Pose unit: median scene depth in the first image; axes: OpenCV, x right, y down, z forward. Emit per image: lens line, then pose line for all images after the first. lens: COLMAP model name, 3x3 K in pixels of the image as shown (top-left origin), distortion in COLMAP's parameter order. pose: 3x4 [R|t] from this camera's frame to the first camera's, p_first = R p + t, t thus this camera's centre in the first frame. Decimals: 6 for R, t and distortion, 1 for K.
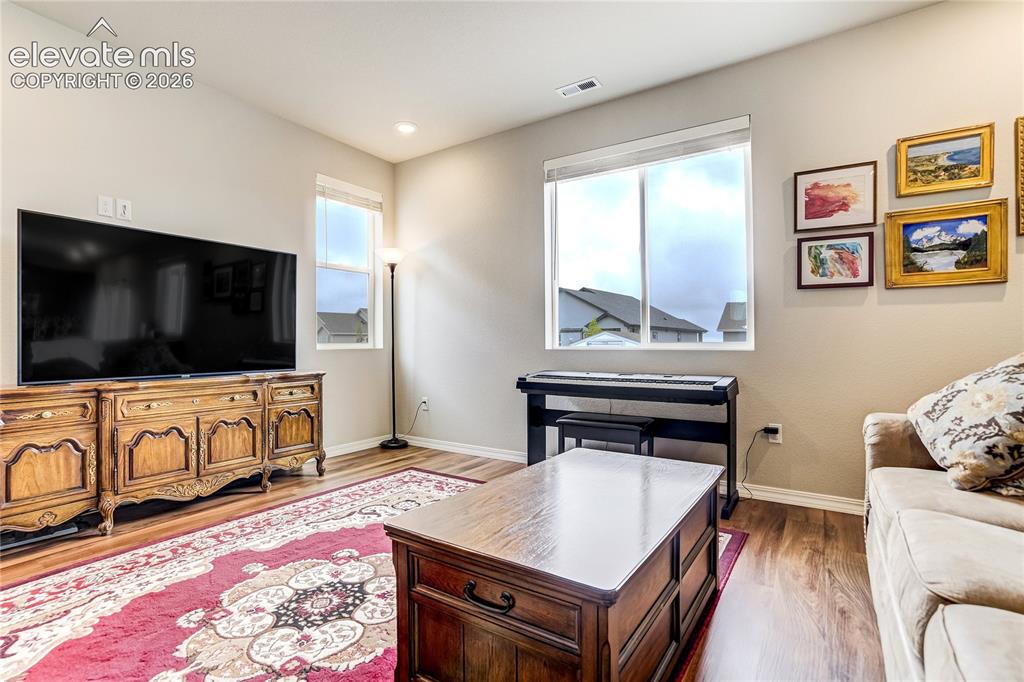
lens RADIAL K [[481.2, 0, 512.0], [0, 481.2, 341.0], [0, 0, 1]] dist [-0.055743, 0.025837]
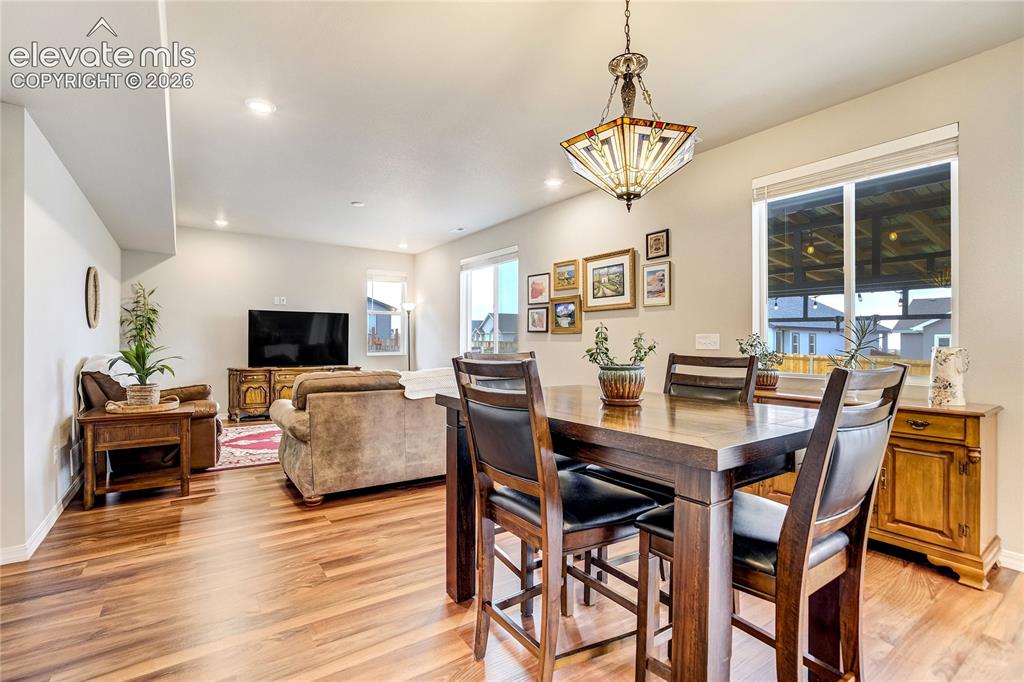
lens RADIAL K [[481.2, 0, 512.0], [0, 481.2, 341.0], [0, 0, 1]] dist [-0.055743, 0.025837]
pose [[0.931688, 0.007364, -0.363185, 1.398686], [-0.005516, 0.999966, 0.006124, -0.091263], [0.363217, -0.003702, 0.931697, -1.056697]]
